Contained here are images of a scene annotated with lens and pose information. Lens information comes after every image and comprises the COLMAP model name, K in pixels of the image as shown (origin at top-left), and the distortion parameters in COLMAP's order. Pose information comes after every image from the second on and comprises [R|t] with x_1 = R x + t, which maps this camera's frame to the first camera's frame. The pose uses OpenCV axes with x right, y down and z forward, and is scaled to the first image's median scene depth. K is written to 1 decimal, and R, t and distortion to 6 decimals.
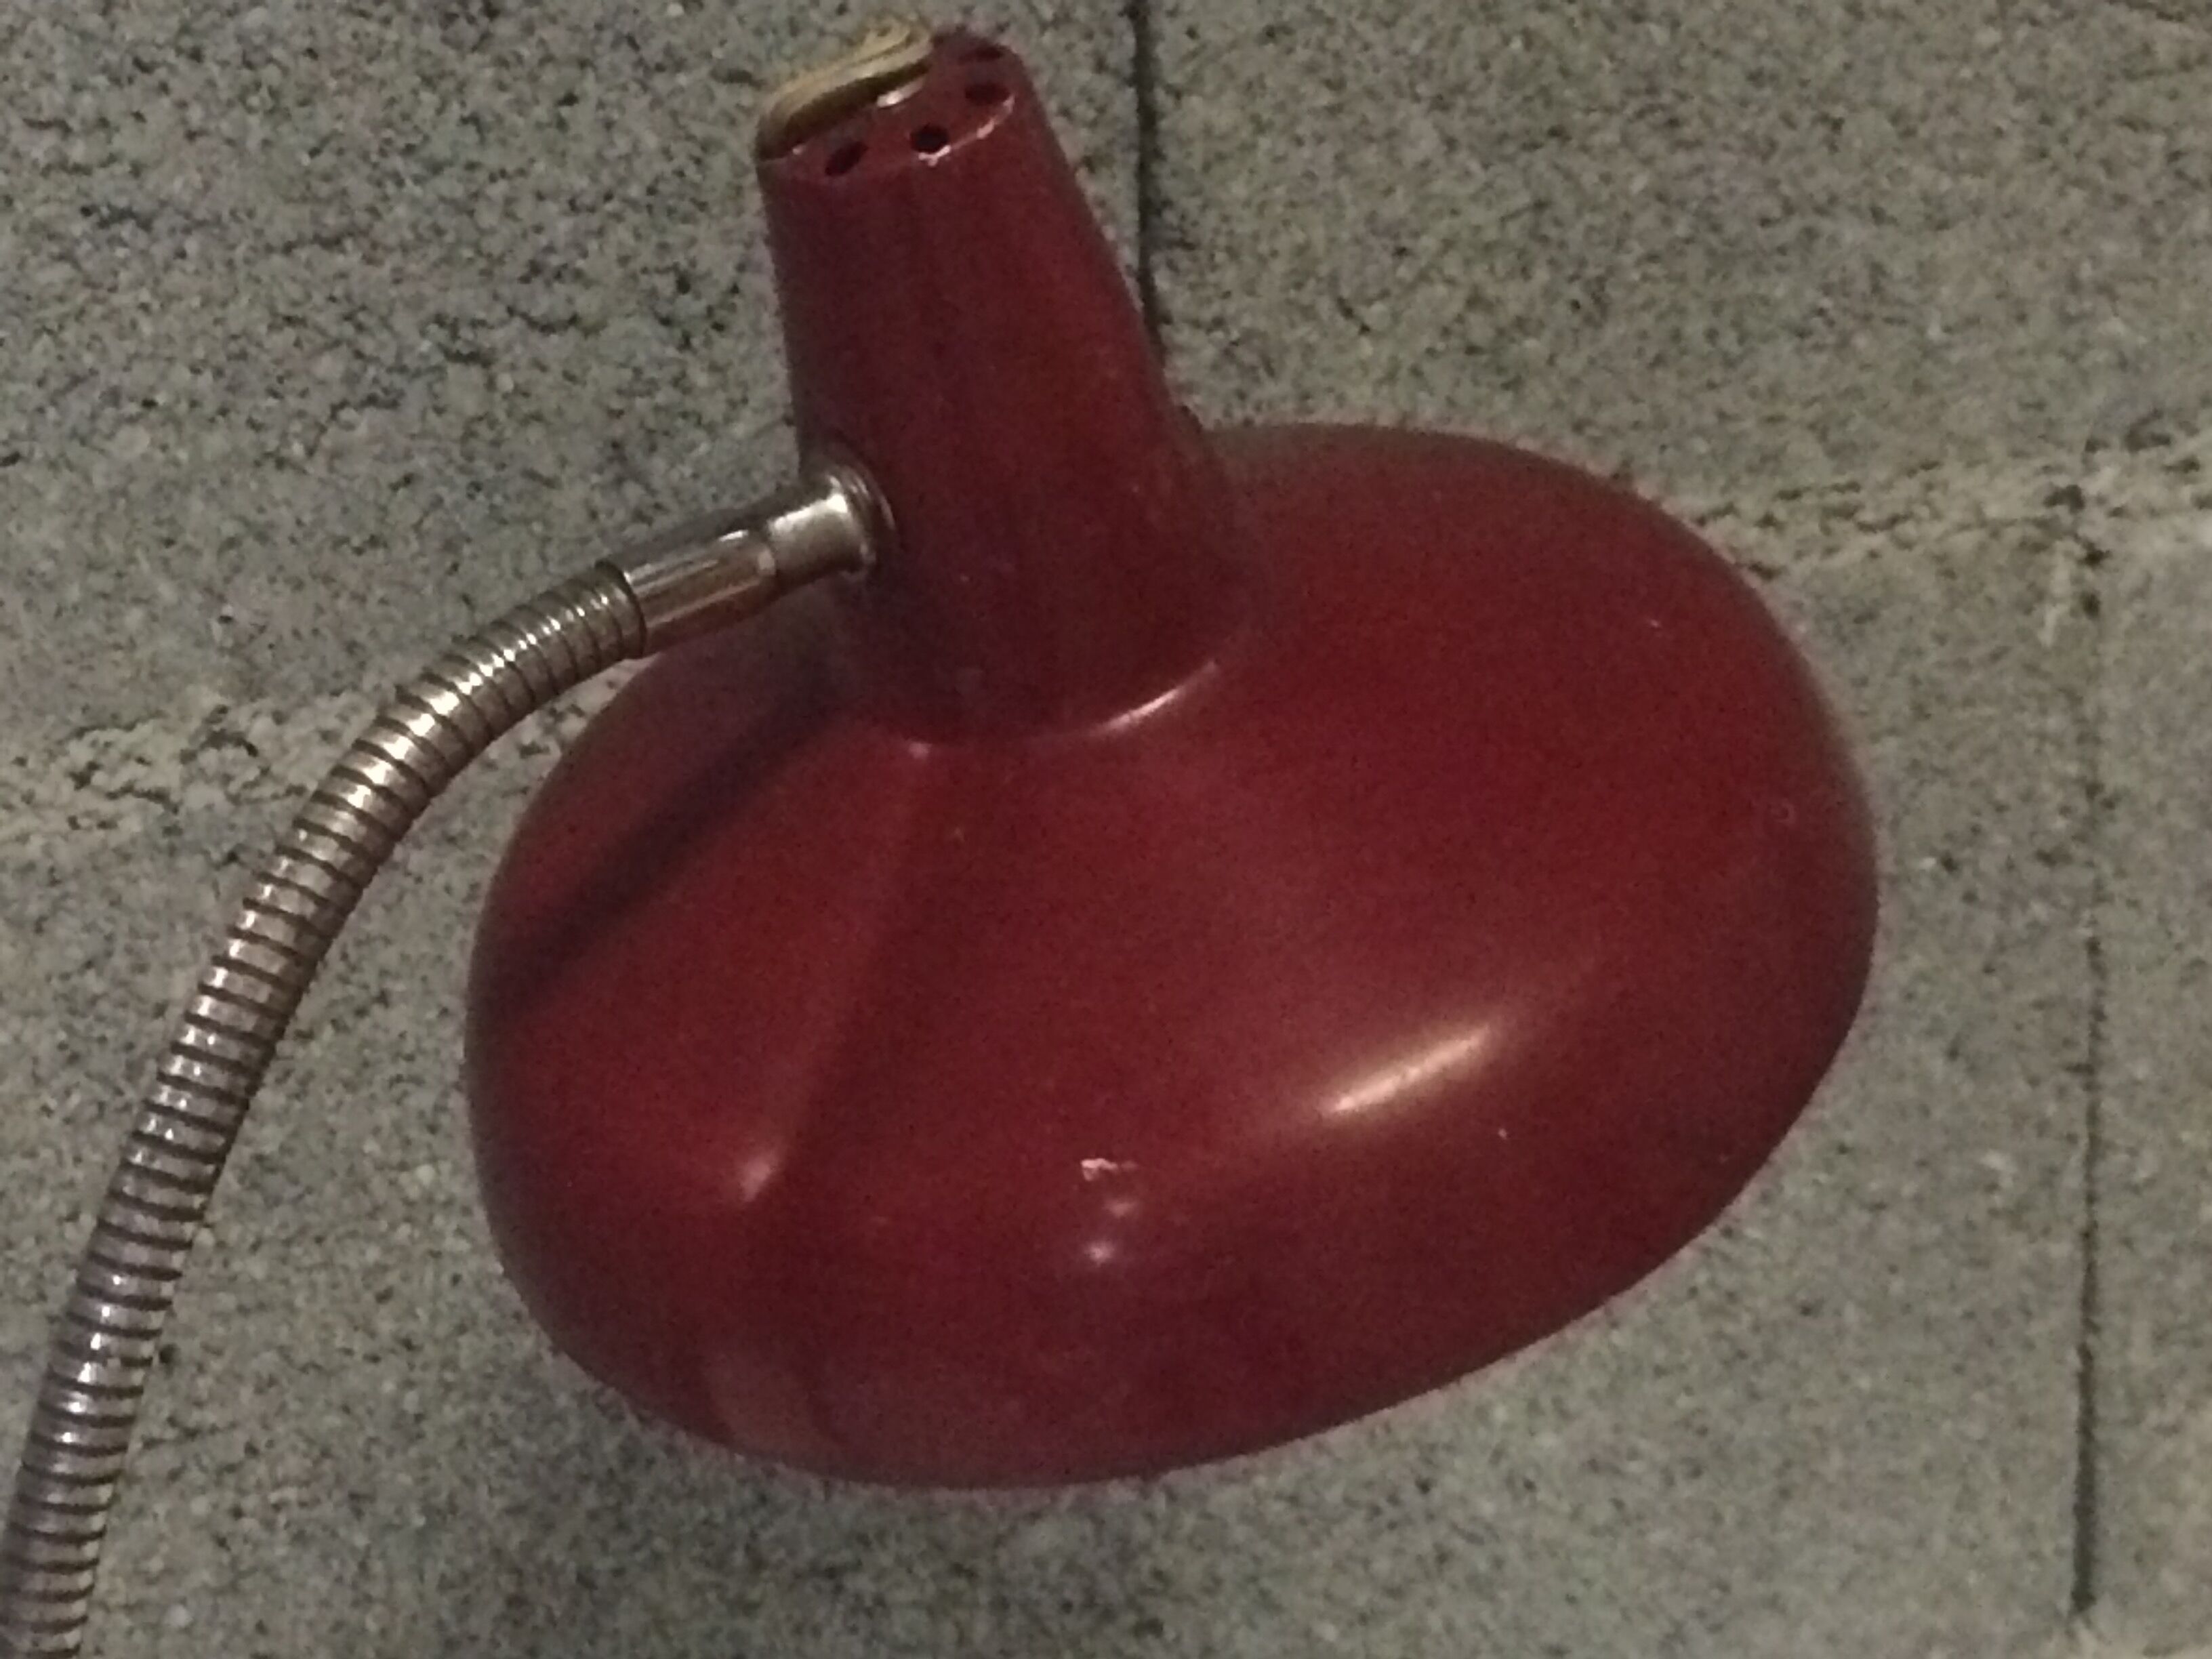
lens RADIAL K [[5272.0, 0, 1114.1], [0, 5272.0, 813.4], [0, 0, 1]] dist [0.032329, 0.000000]
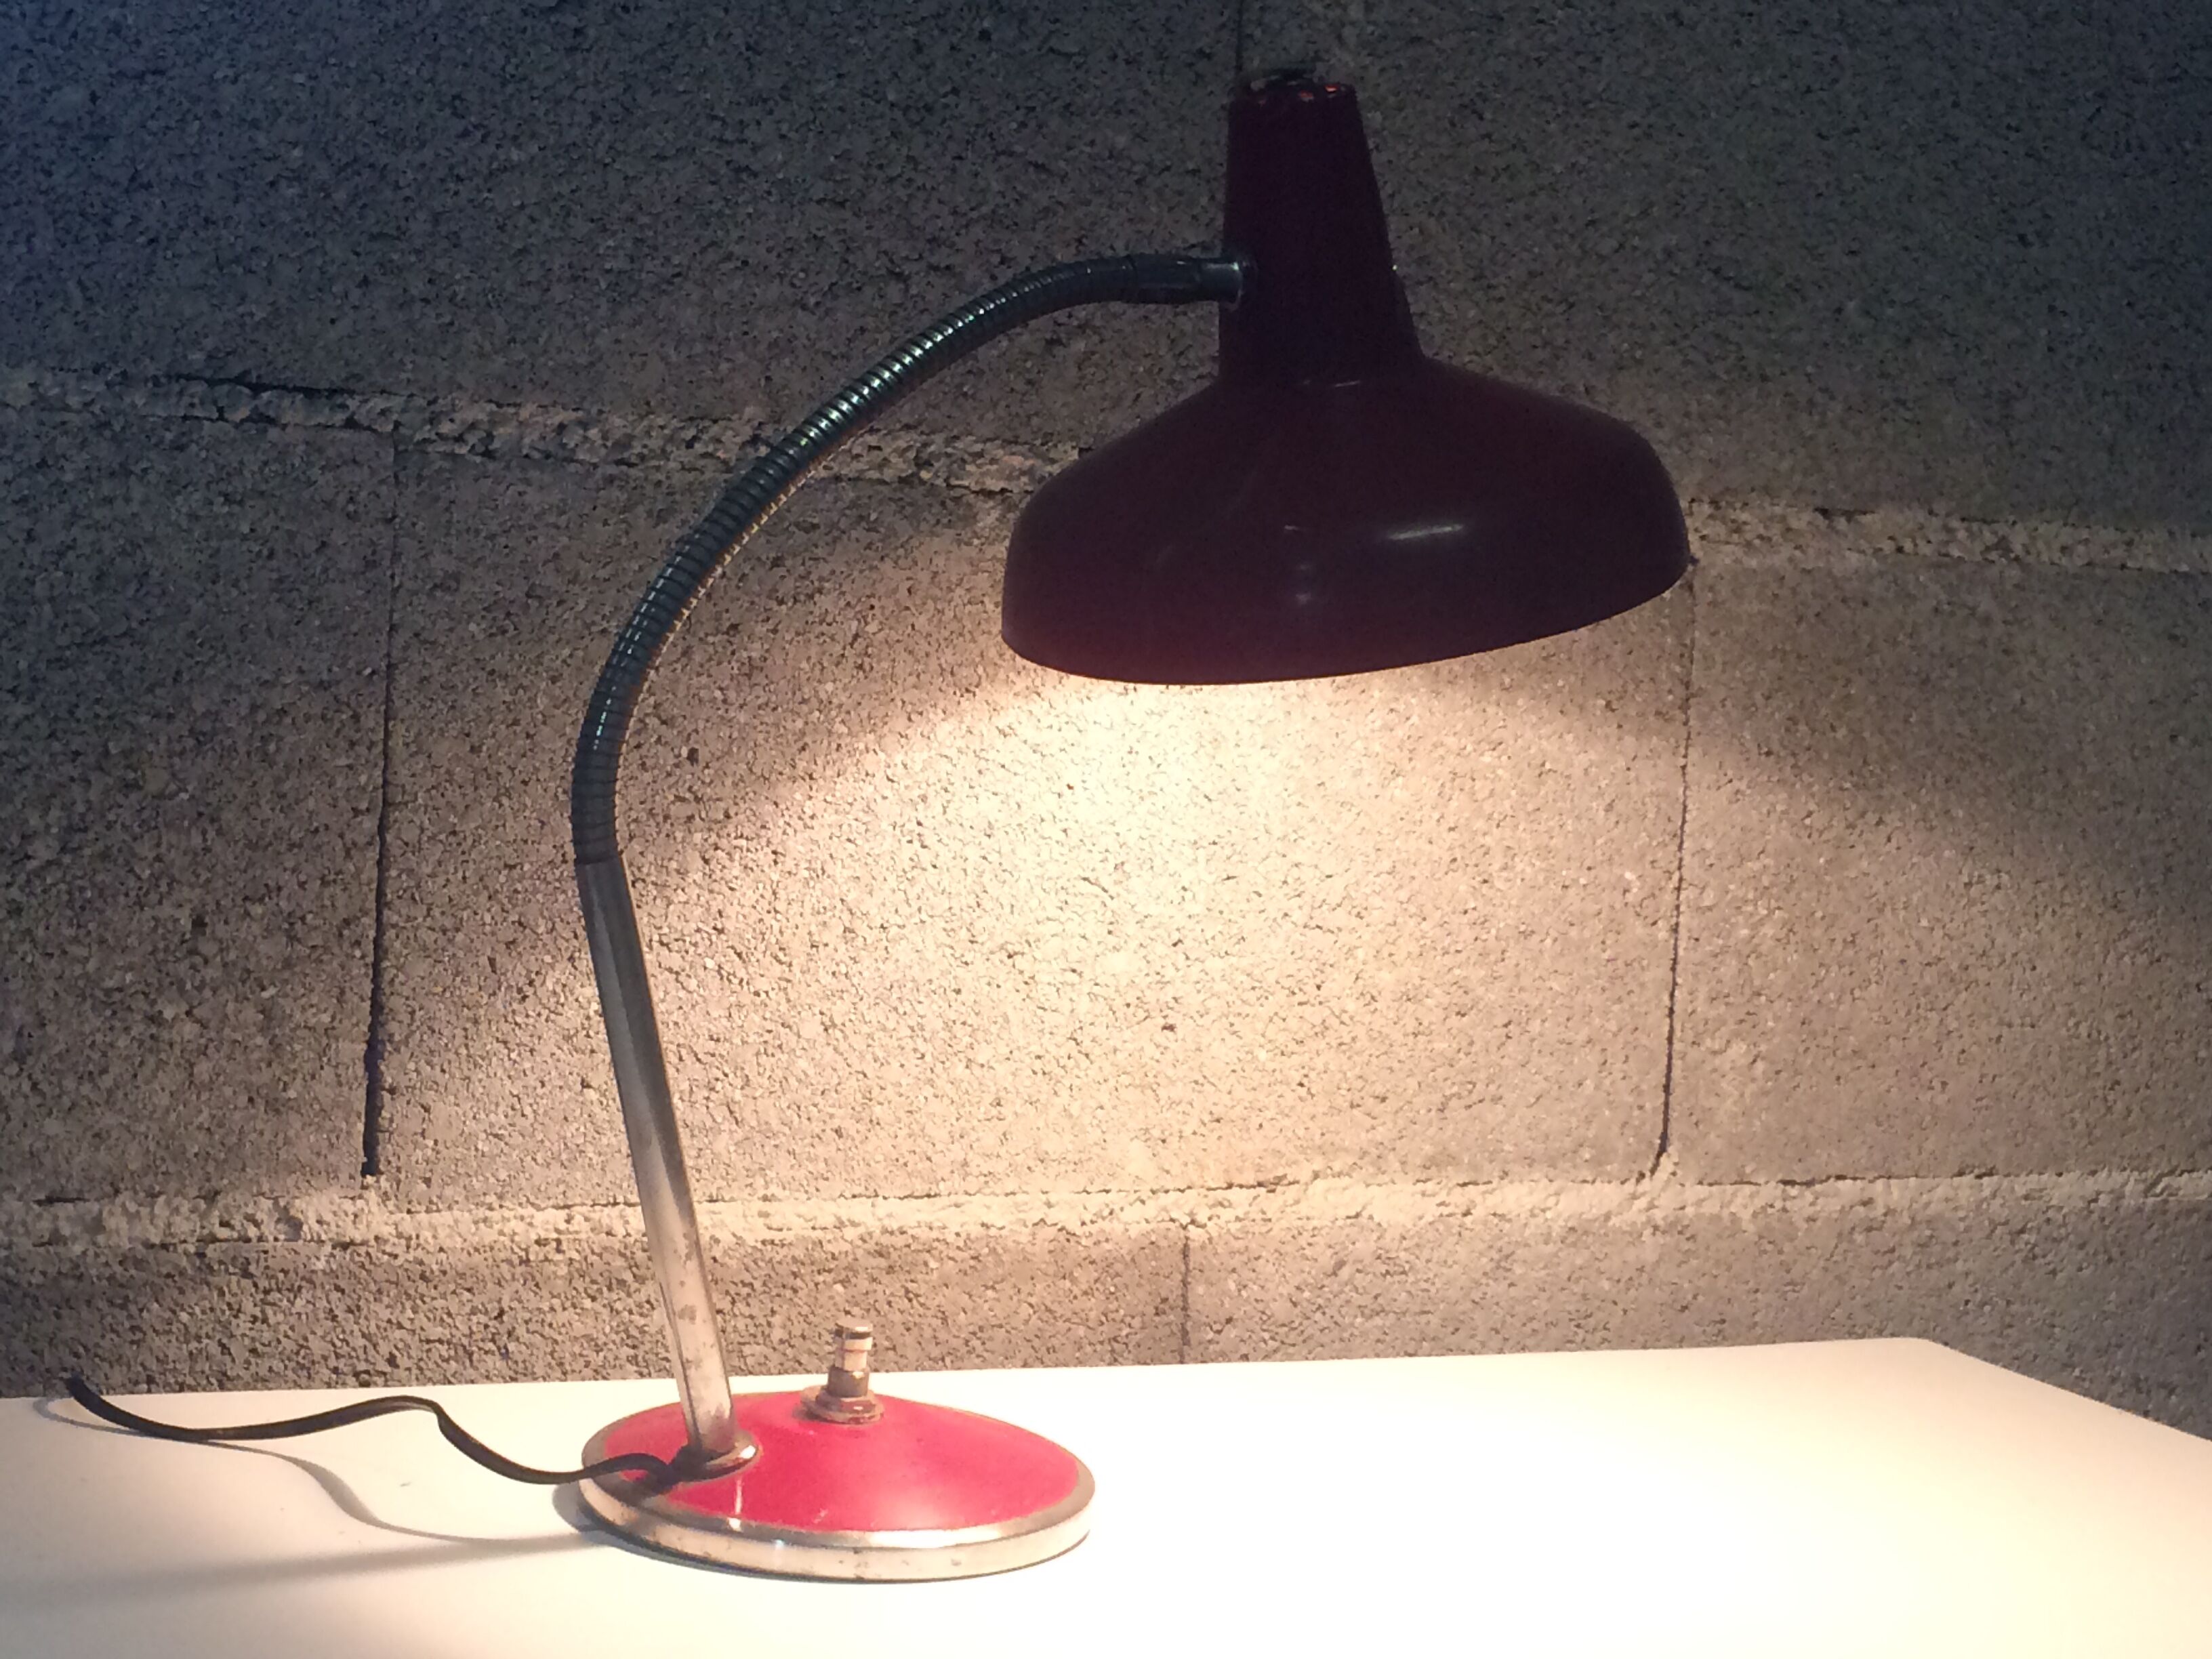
lens RADIAL K [[3453.4, 0, 1115.1], [0, 3453.4, 840.2], [0, 0, 1]] dist [0.068346, 0.000000]
pose [[0.996550, 0.081913, -0.013349, -0.001992], [-0.082674, 0.965696, -0.246165, 0.421904], [-0.007273, 0.246419, 0.969136, -0.235990]]
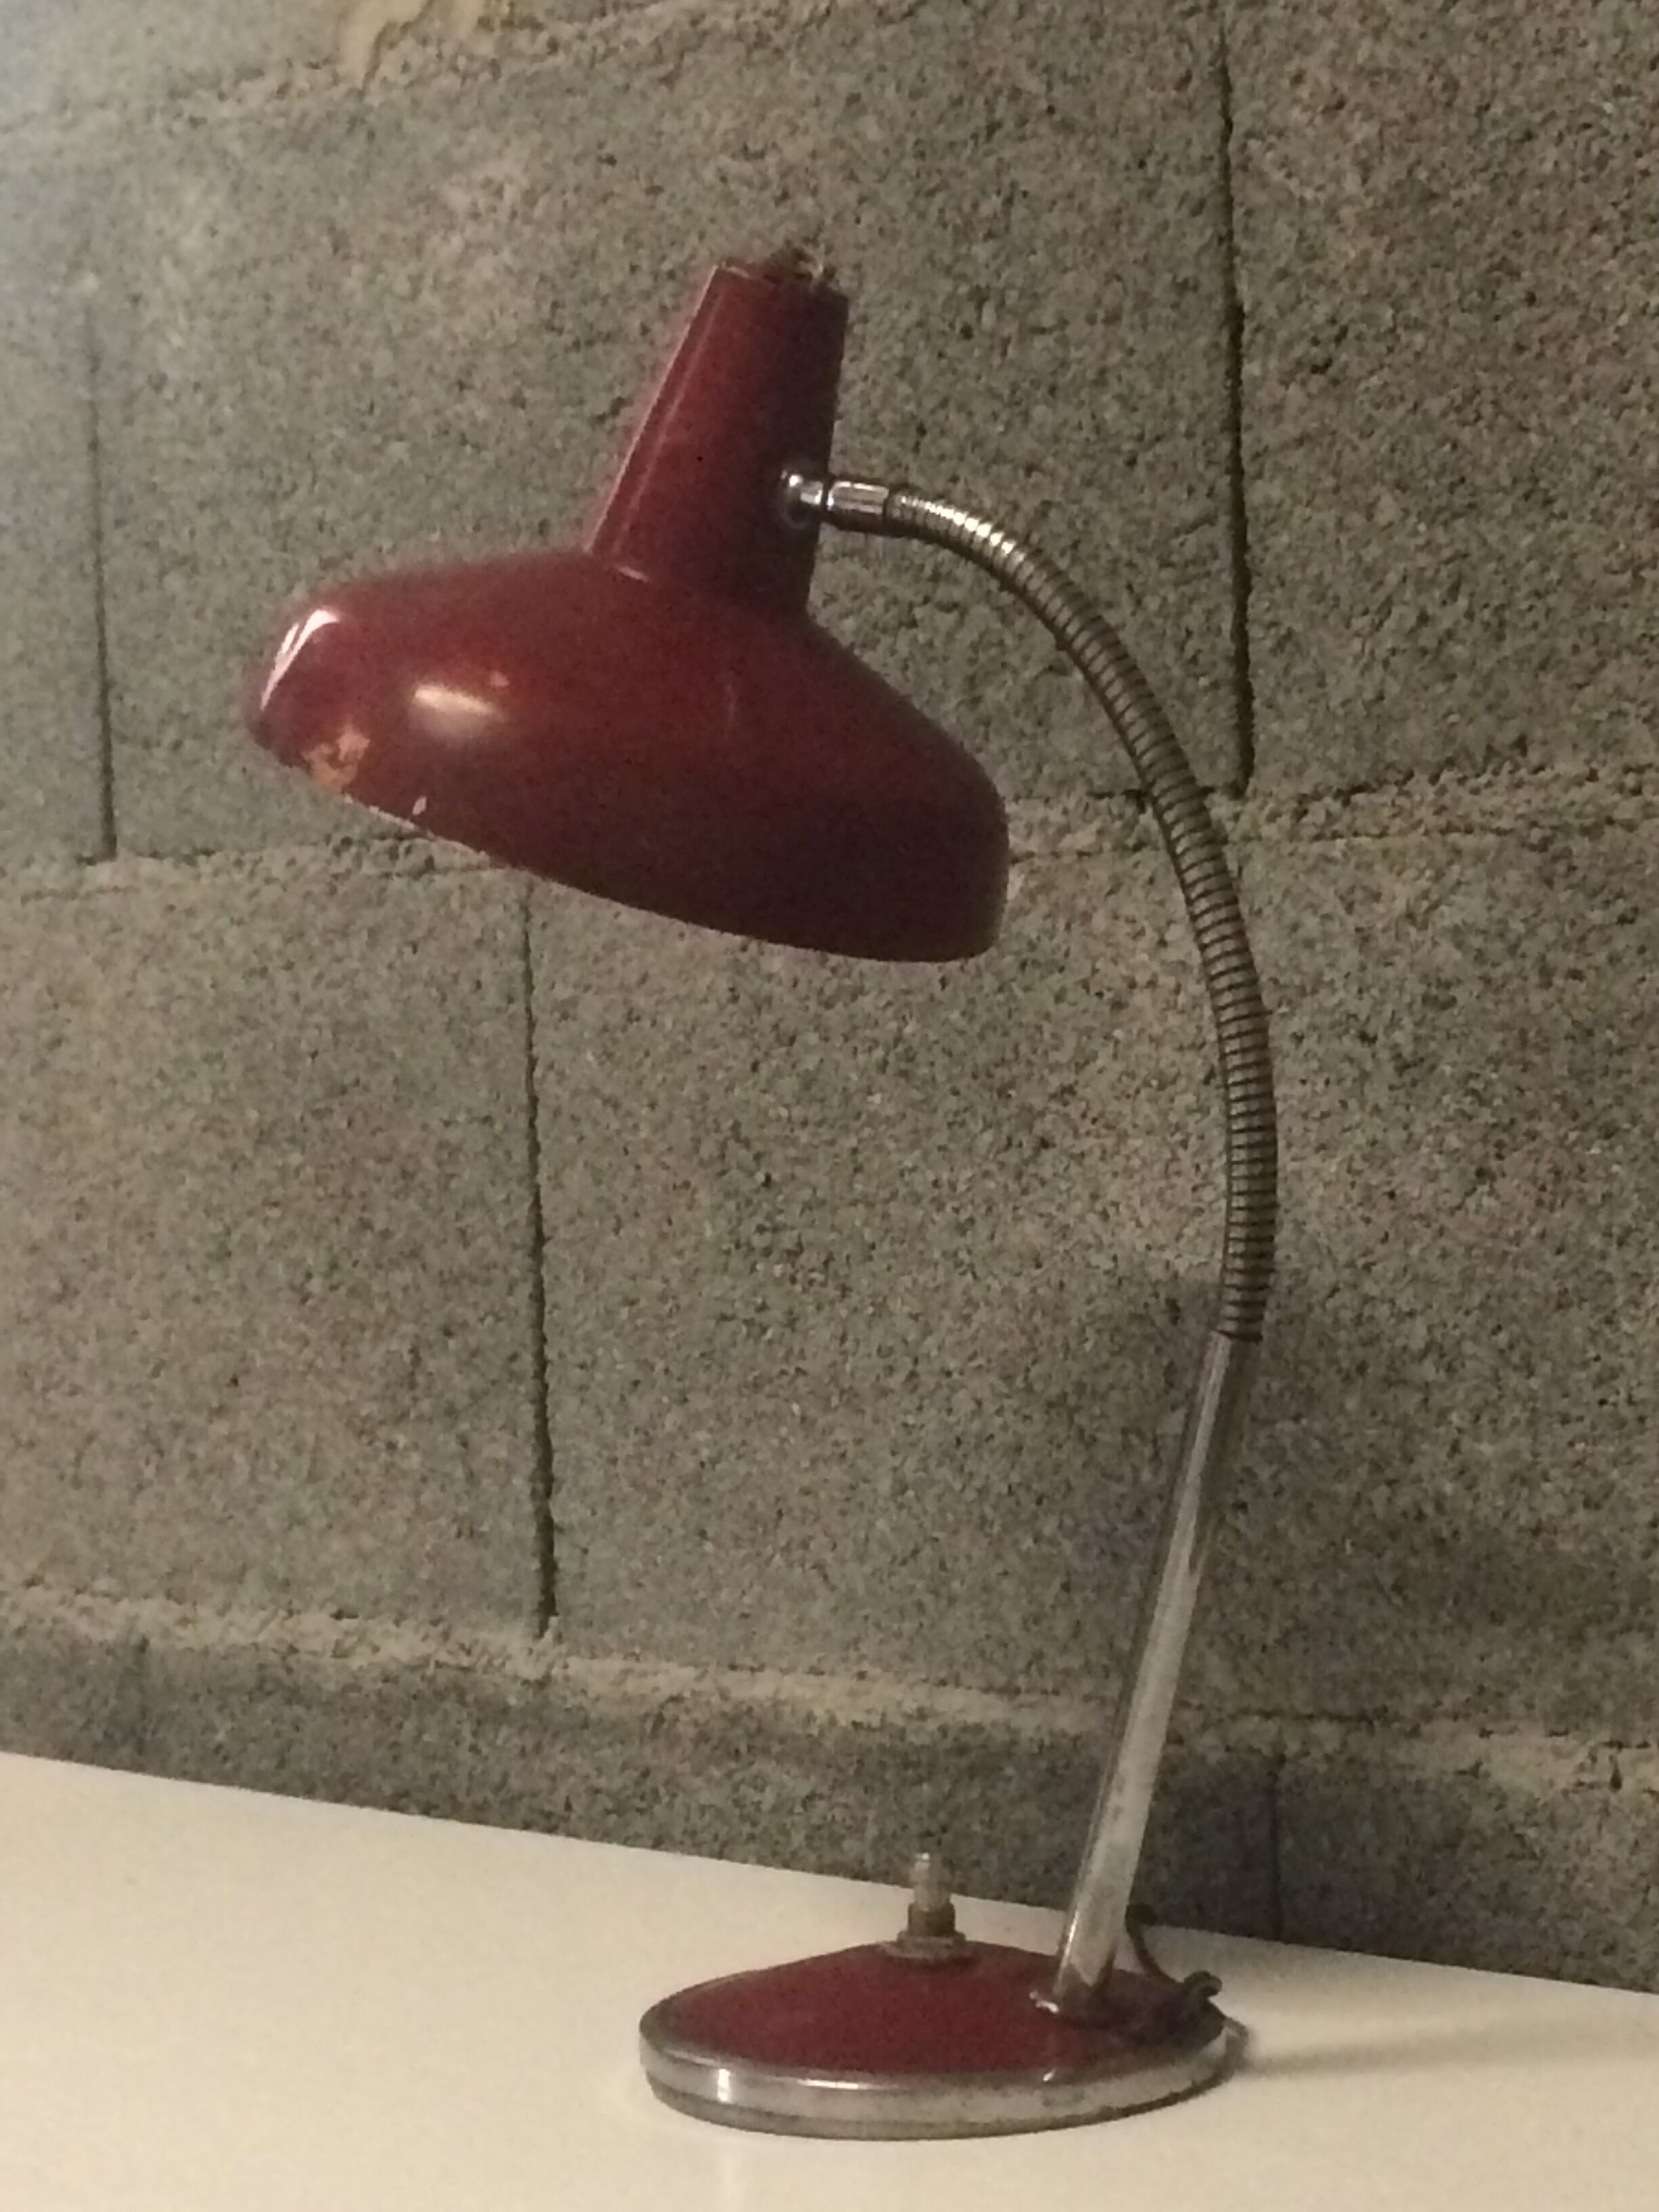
lens RADIAL K [[5056.1, 0, 822.5], [0, 5056.1, 1093.0], [0, 0, 1]] dist [0.029090, 0.000000]
pose [[0.387718, 0.042344, -0.920805, 1.363324], [-0.251627, 0.965866, -0.061535, 0.169268], [0.886769, 0.255558, 0.385138, 0.330088]]
